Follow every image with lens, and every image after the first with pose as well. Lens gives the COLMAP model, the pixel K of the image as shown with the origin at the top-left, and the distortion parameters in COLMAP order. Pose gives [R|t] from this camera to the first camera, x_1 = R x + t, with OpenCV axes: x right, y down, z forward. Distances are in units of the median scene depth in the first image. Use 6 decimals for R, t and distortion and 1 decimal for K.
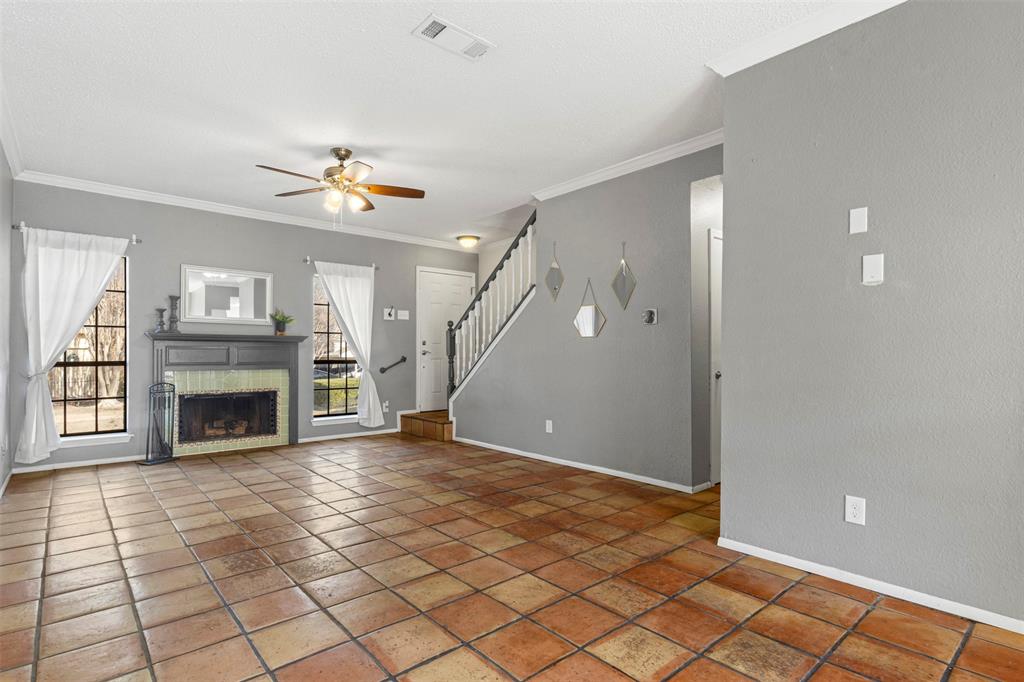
lens RADIAL K [[517.4, 0, 509.2], [0, 517.4, 343.7], [0, 0, 1]] dist [0.003807, 0.000141]
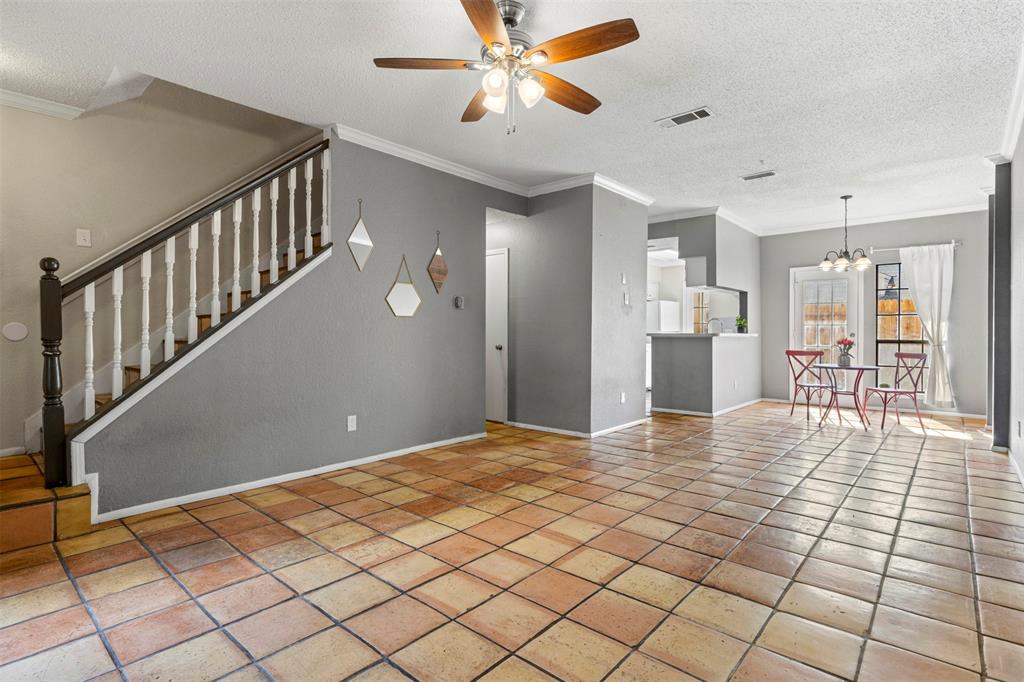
lens RADIAL K [[497.9, 0, 511.3], [0, 497.9, 336.2], [0, 0, 1]] dist [-0.000638, 0.000083]
pose [[-0.132834, -0.004448, 0.991128, -0.999061], [-0.014773, 0.999888, 0.002508, 0.023047], [-0.991028, -0.014309, -0.132884, 1.171077]]
